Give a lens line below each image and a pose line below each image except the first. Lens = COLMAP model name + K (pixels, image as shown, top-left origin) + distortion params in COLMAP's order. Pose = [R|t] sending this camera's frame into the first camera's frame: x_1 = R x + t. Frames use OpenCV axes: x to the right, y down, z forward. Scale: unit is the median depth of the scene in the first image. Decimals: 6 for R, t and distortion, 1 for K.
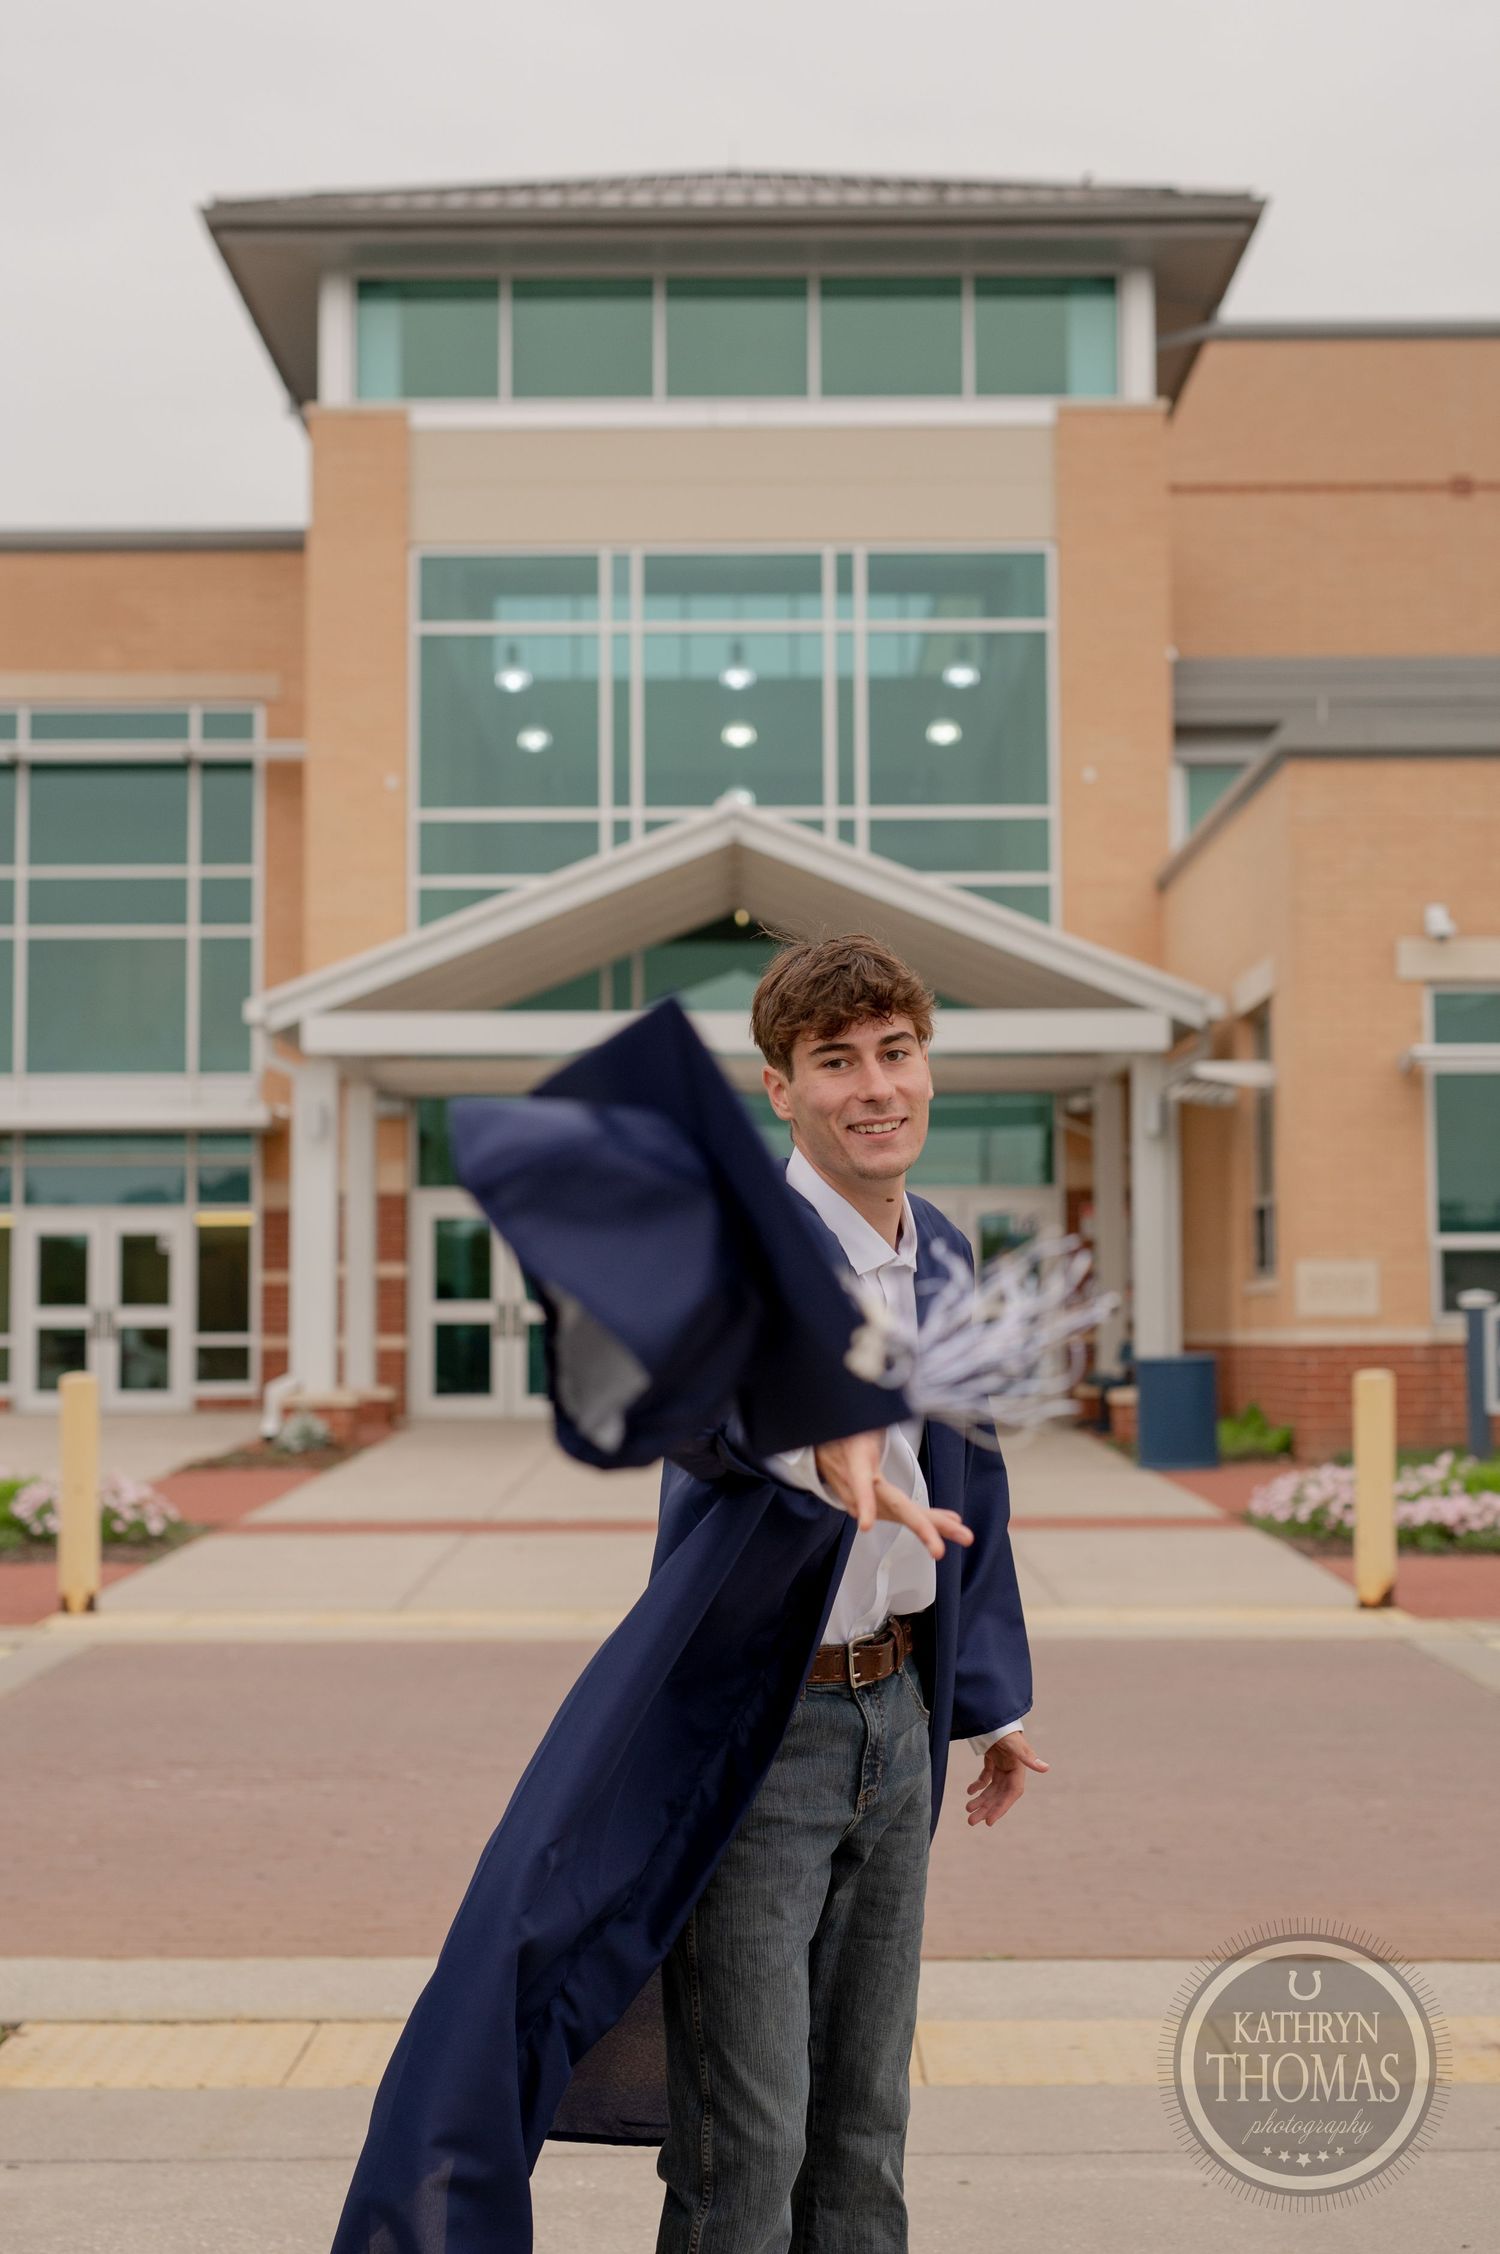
lens RADIAL K [[3362.1, 0, 754.7], [0, 3362.1, 1124.5], [0, 0, 1]] dist [0.027270, 0.000000]
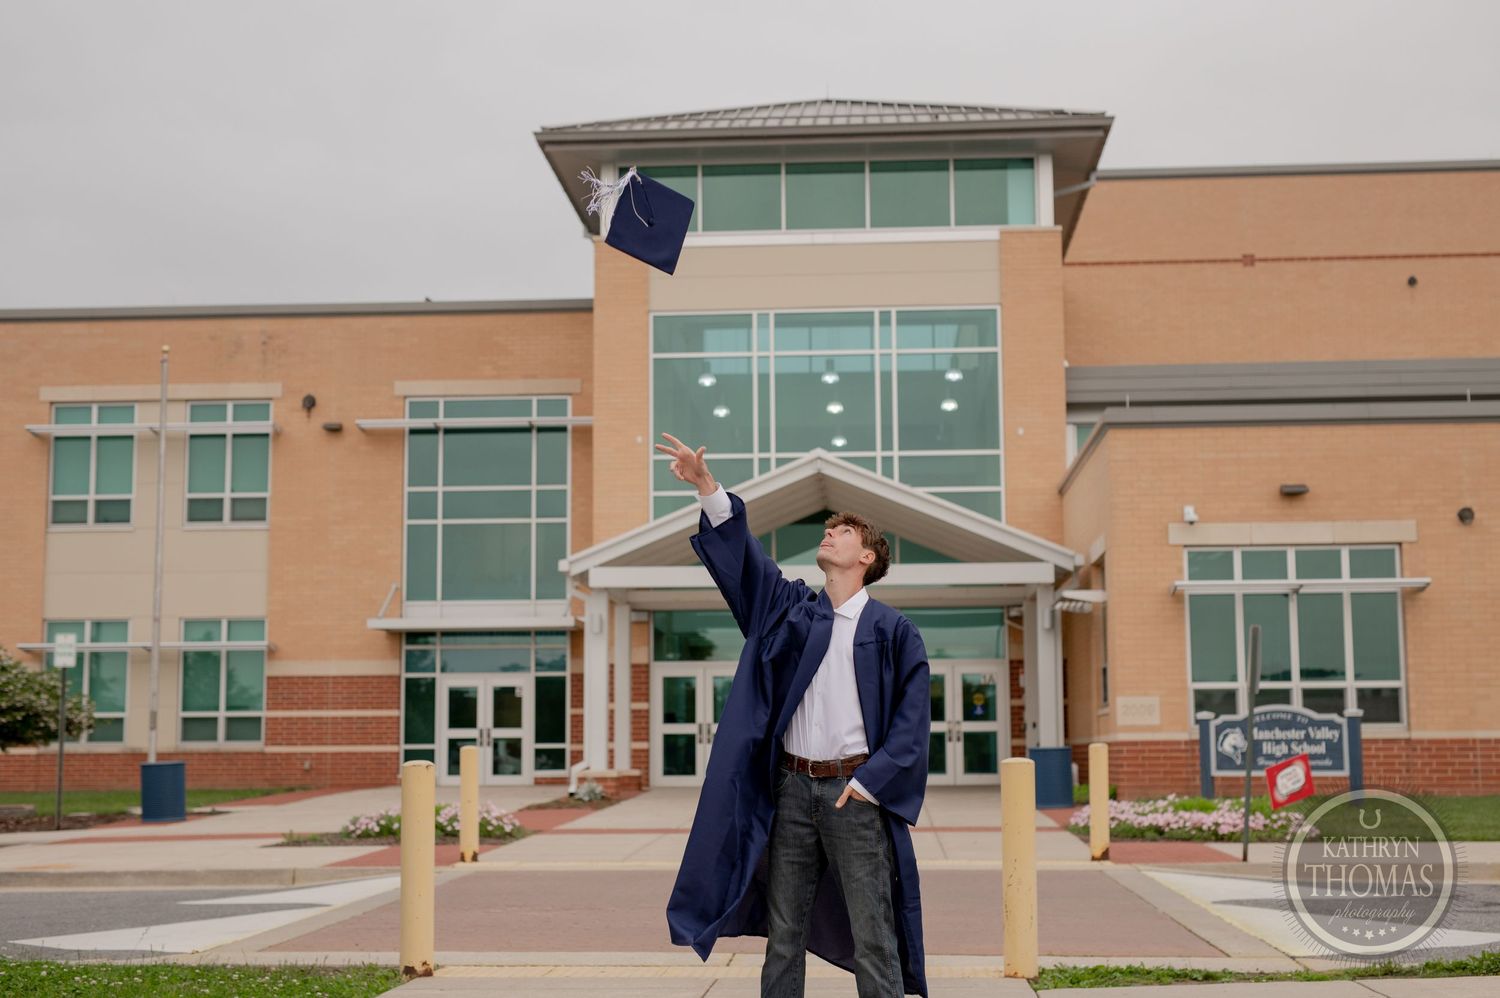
lens RADIAL K [[2237.4, 0, 738.7], [0, 2237.4, 498.4], [0, 0, 1]] dist [0.027270, 0.000000]
pose [[0.997231, -0.010378, -0.073644, 0.036157], [0.006237, 0.998398, -0.056240, -0.000581], [0.074109, 0.055625, 0.995698, -0.213345]]
